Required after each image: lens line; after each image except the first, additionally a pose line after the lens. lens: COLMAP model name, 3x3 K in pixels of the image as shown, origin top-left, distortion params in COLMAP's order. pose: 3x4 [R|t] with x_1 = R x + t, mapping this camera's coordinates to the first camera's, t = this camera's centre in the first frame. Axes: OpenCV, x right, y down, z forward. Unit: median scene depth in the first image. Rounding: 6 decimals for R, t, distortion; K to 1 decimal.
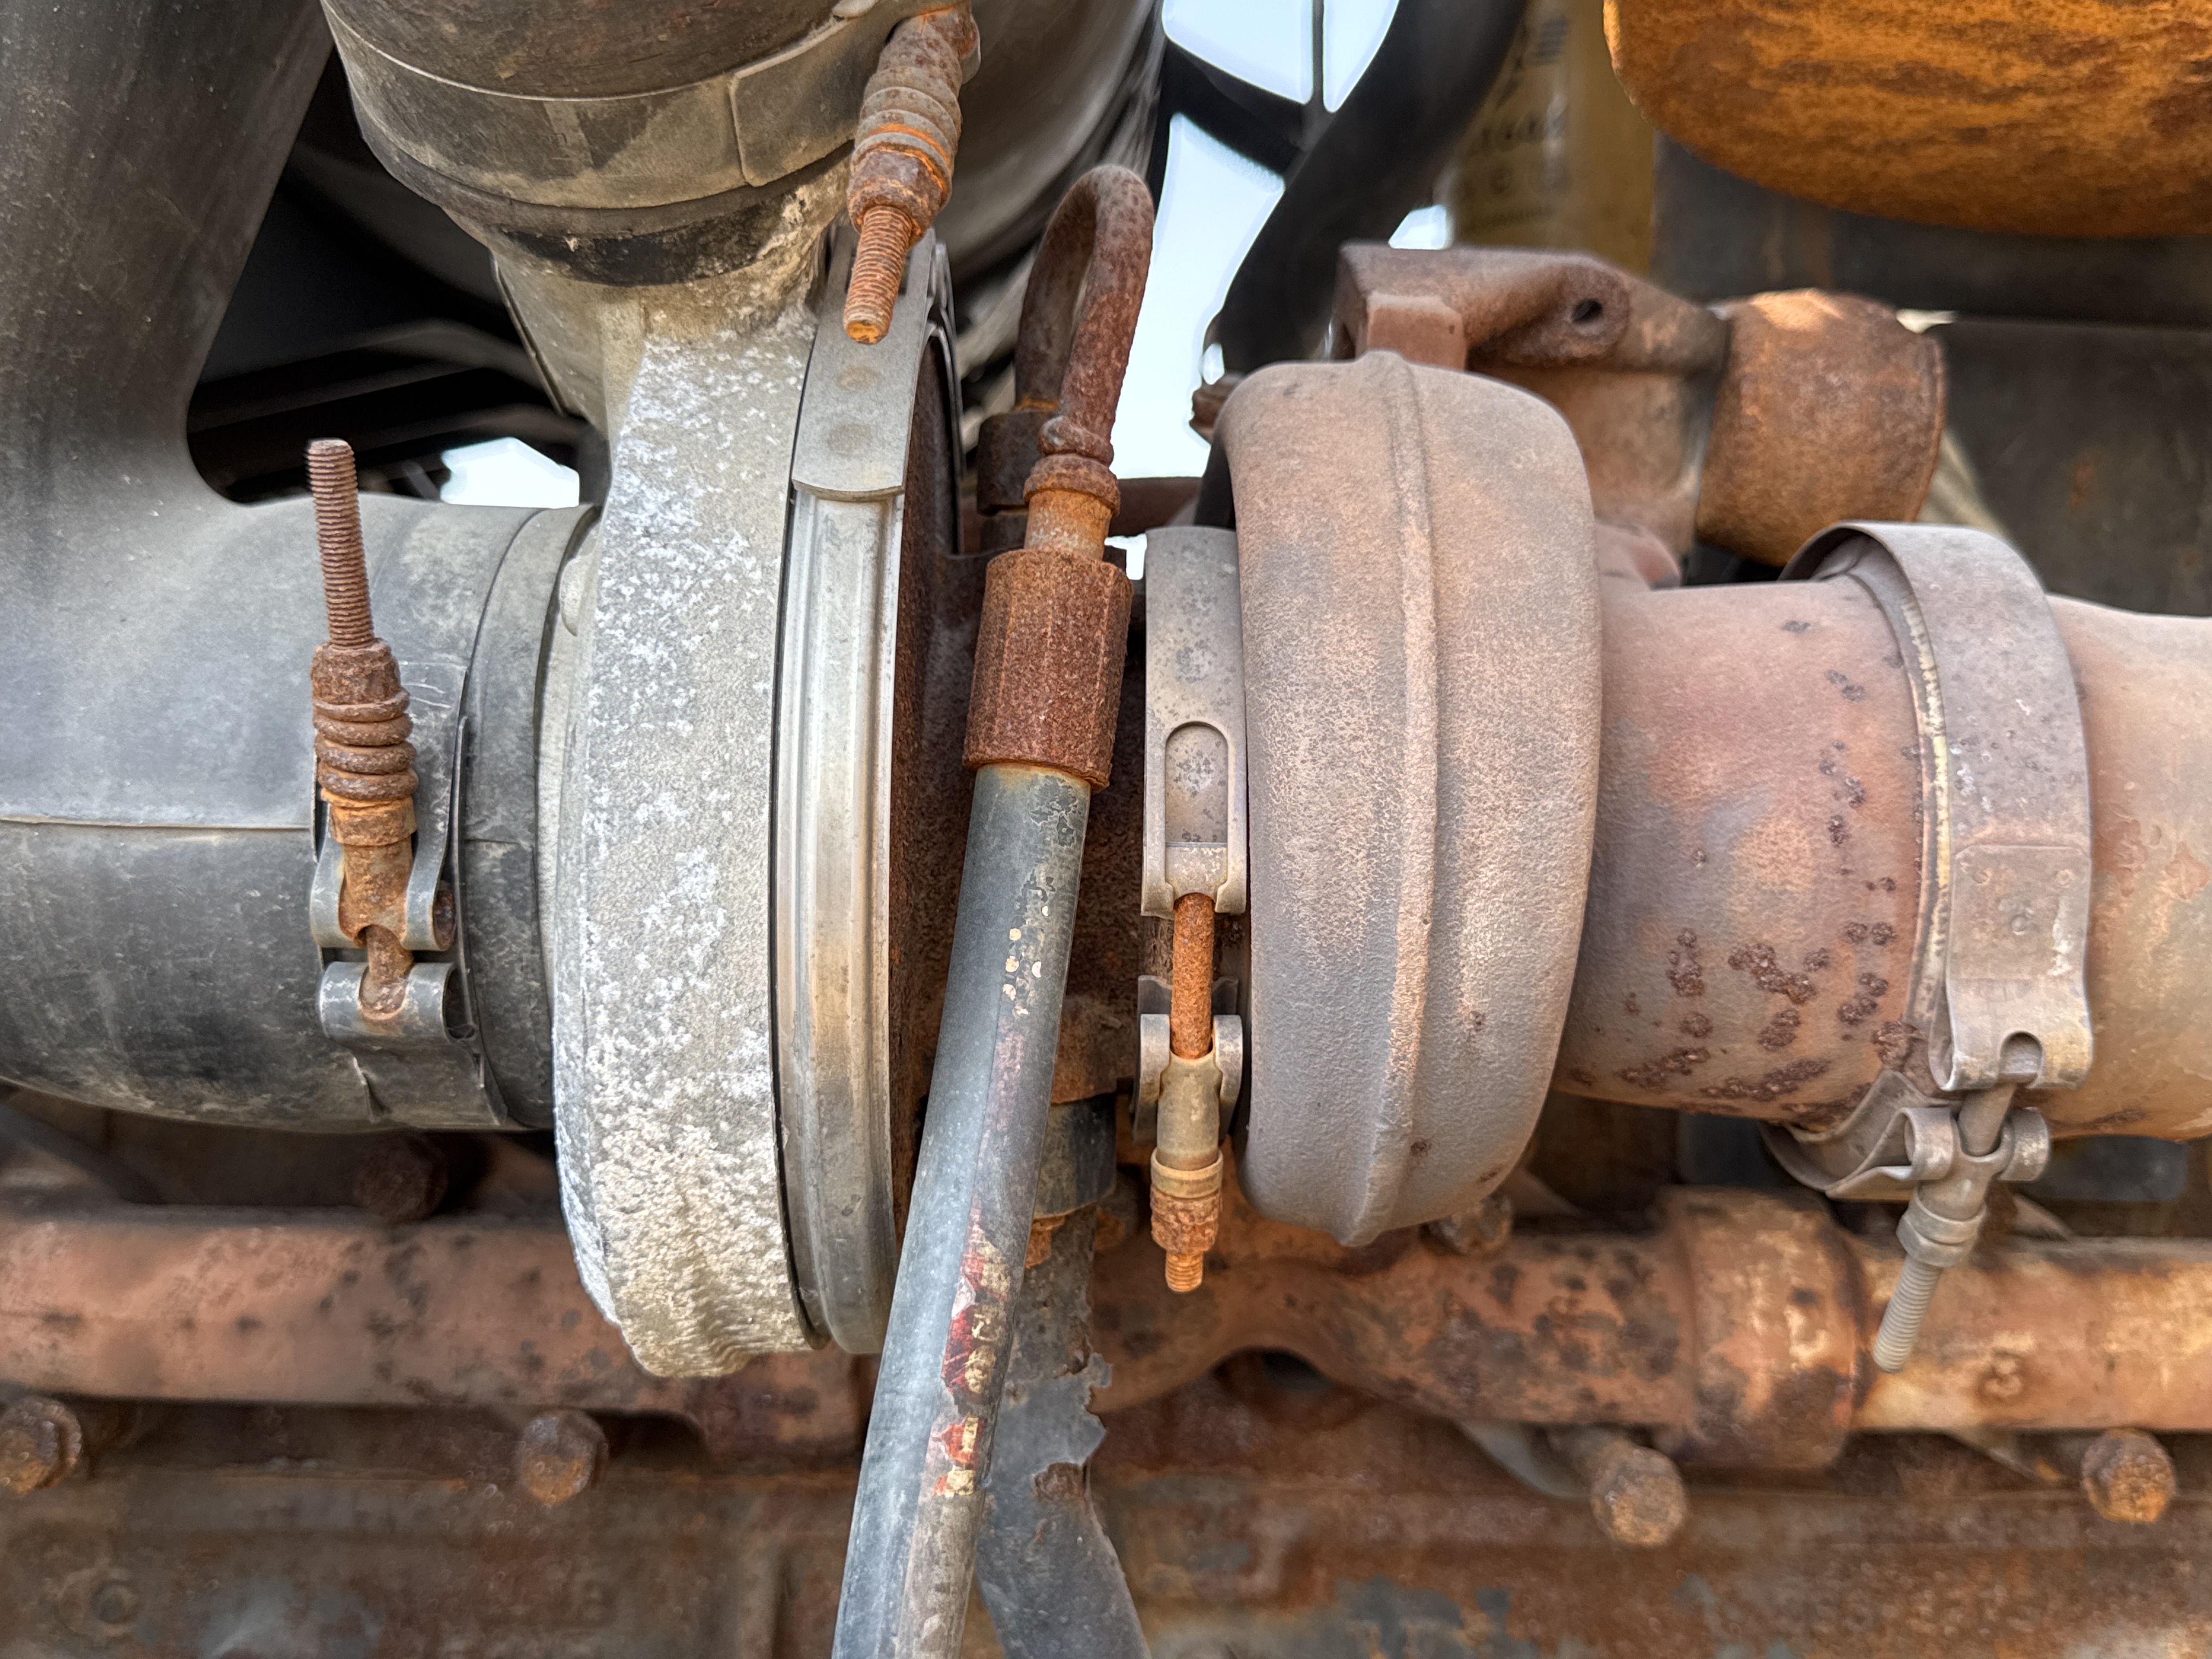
lens RADIAL K [[2217.8, 0, 1106.0], [0, 2217.8, 829.5], [0, 0, 1]] dist [0.147910, -0.391754]
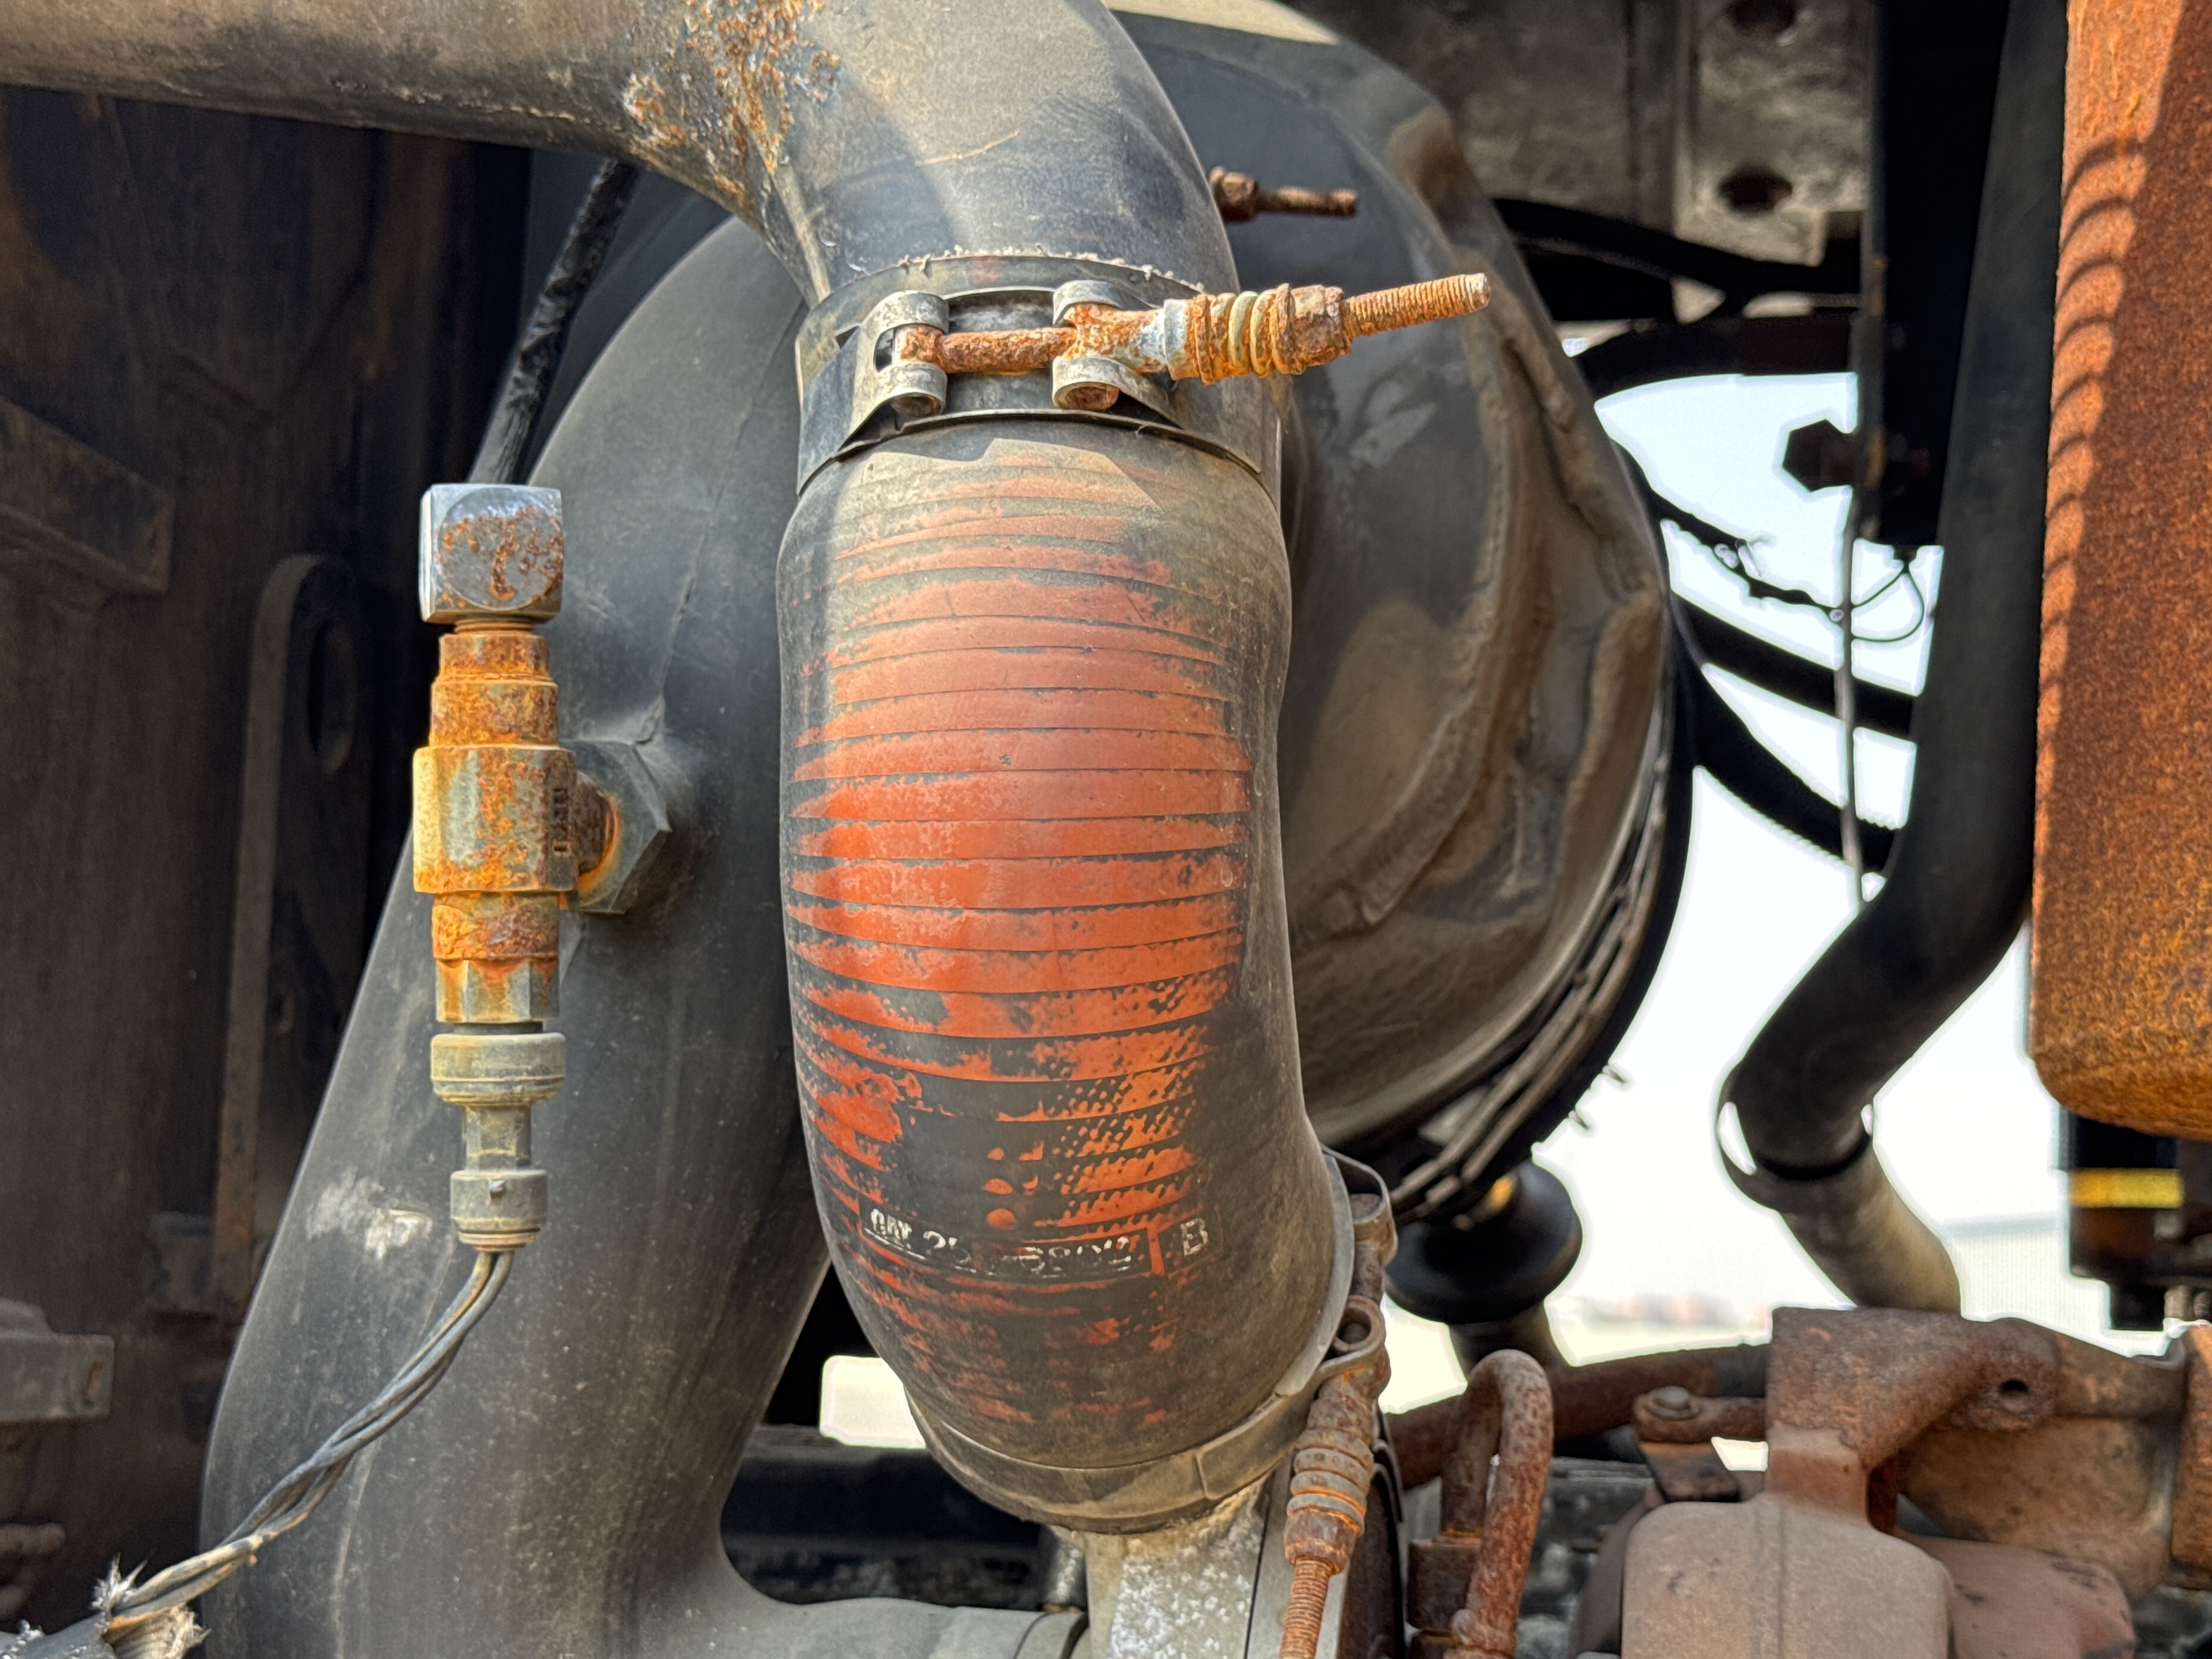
lens RADIAL K [[3532.4, 0, 1106.0], [0, 3532.4, 829.5], [0, 0, 1]] dist [0.182257, -0.313347]
pose [[0.984076, -0.006500, -0.177630, 0.113159], [-0.013831, 0.993501, -0.112977, -0.337076], [0.177210, 0.113635, 0.977591, -0.806546]]
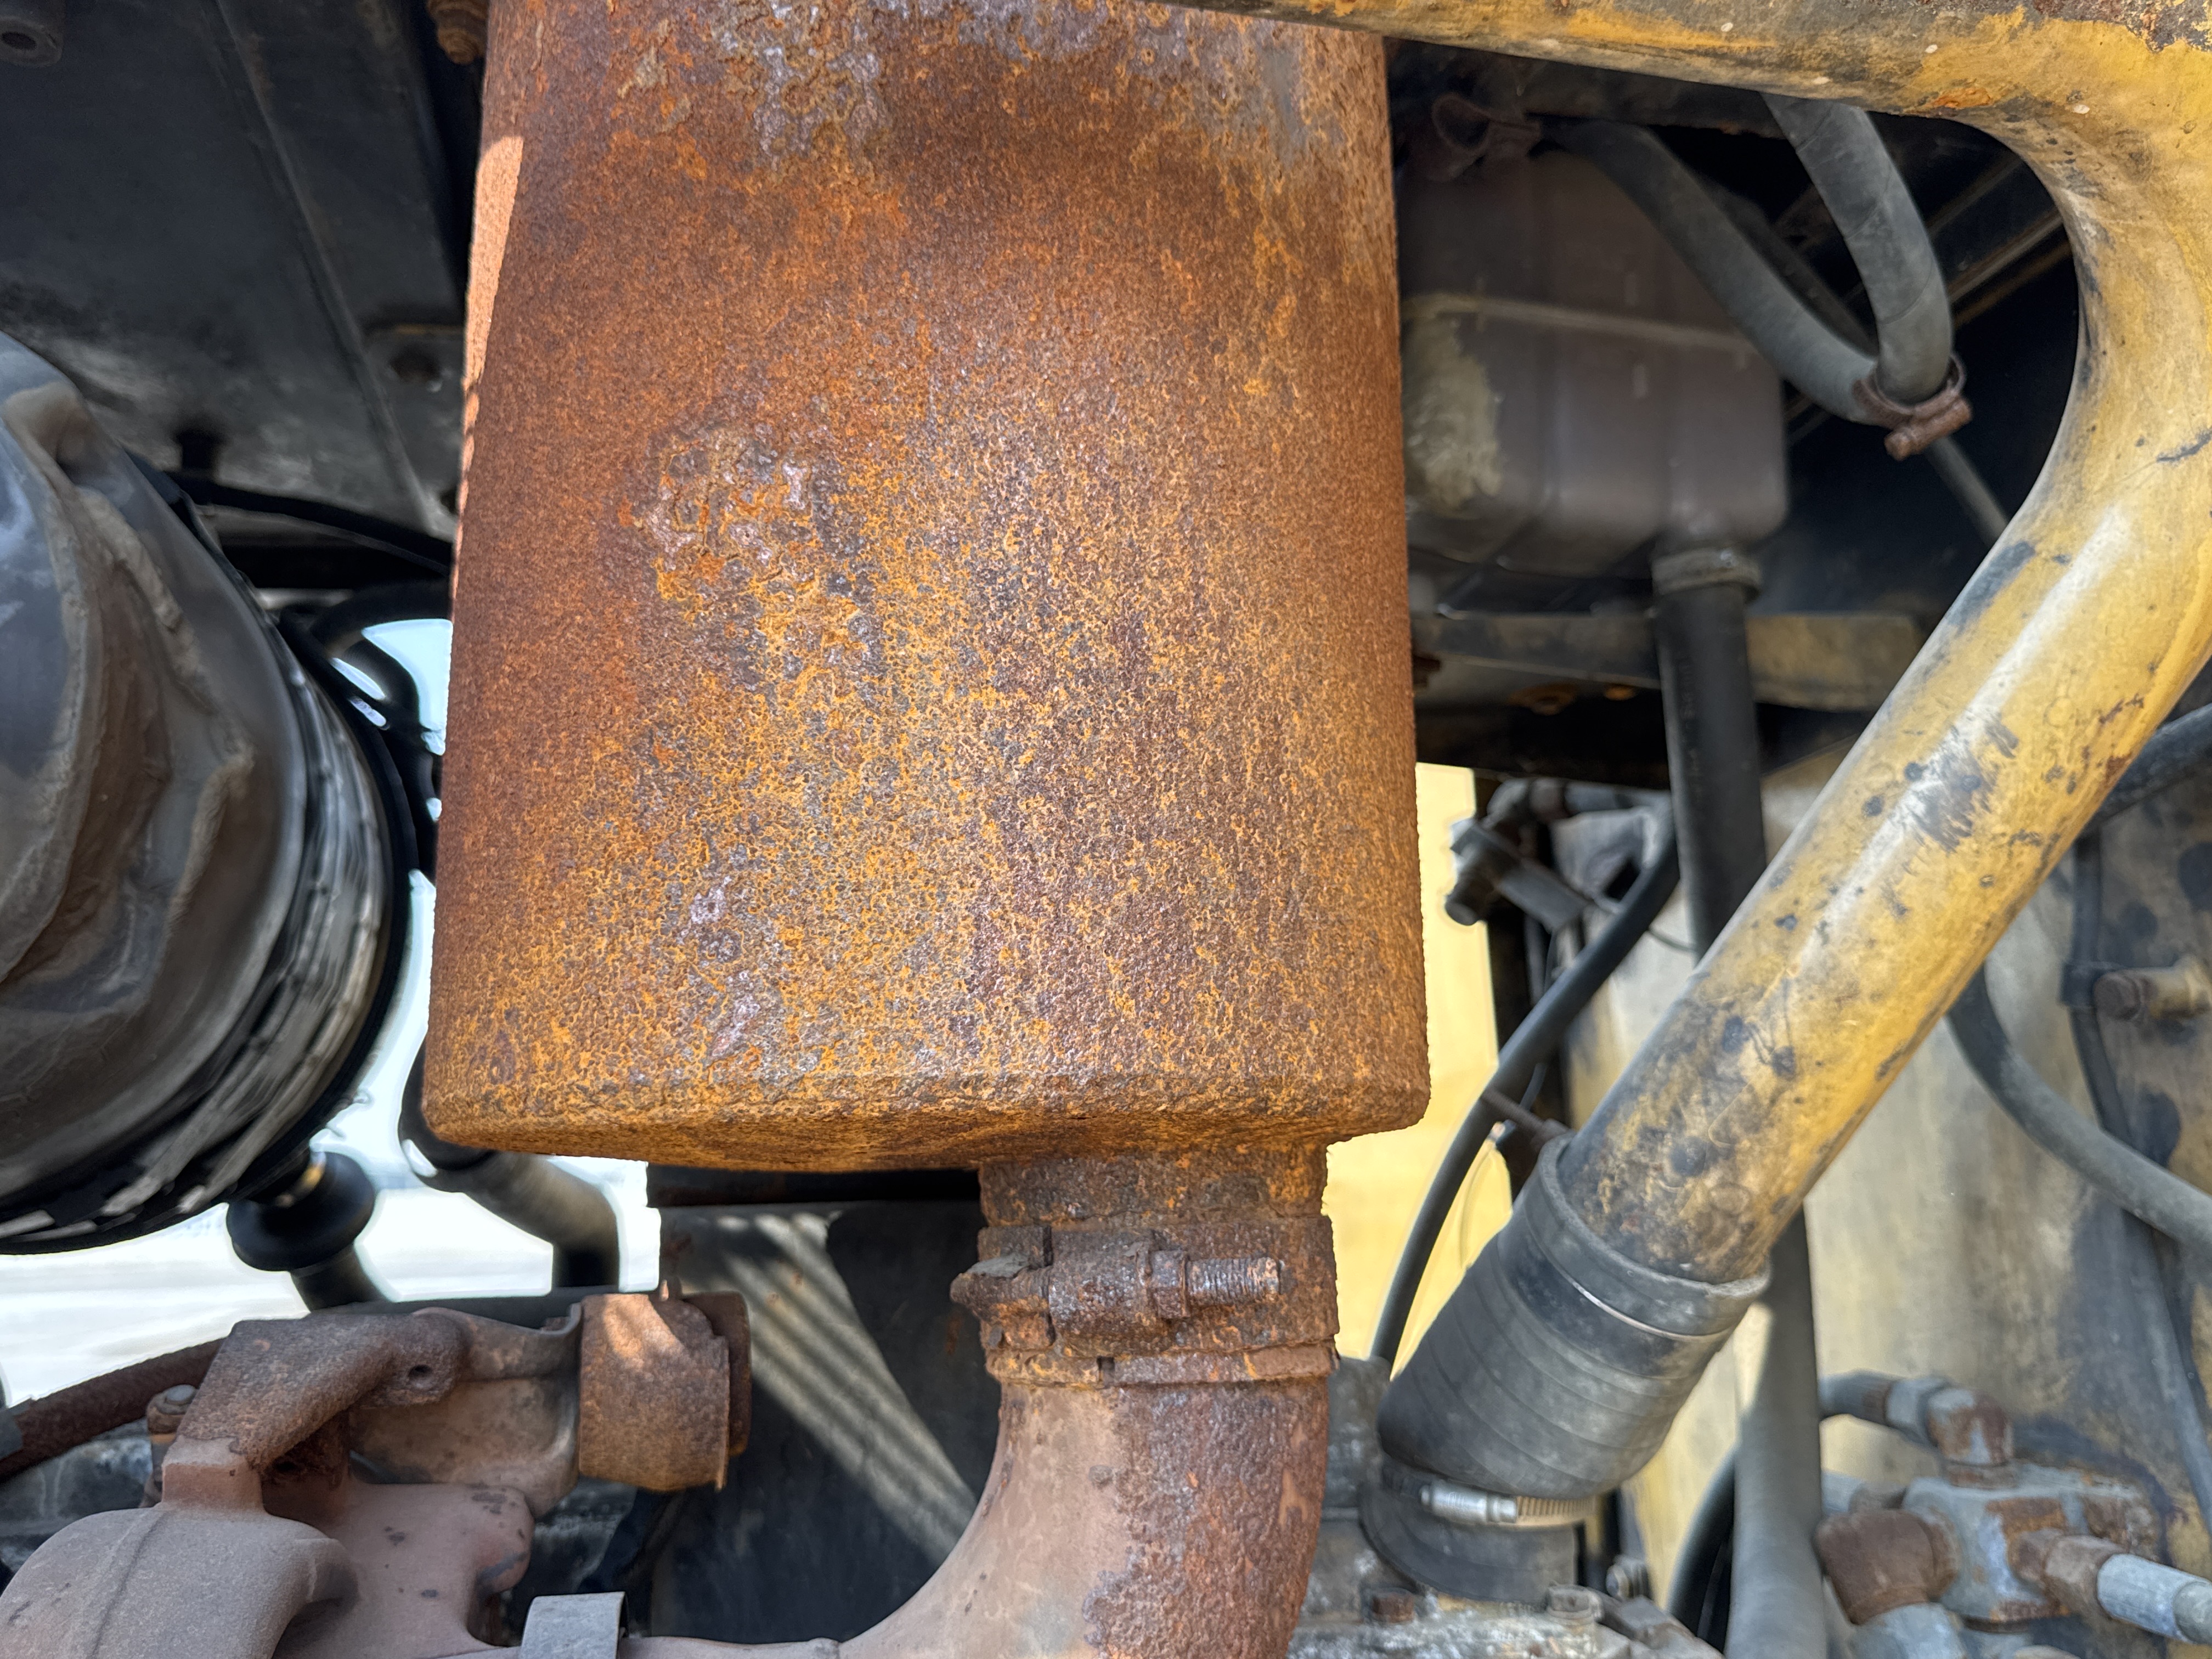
lens RADIAL K [[1888.8, 0, 1110.3], [0, 1888.8, 777.7], [0, 0, 1]] dist [0.007793, -0.001023]
pose [[0.979936, -0.013577, 0.198852, 0.451778], [0.049328, 0.983160, -0.175961, -0.409913], [-0.193114, 0.182240, 0.964104, -0.236427]]
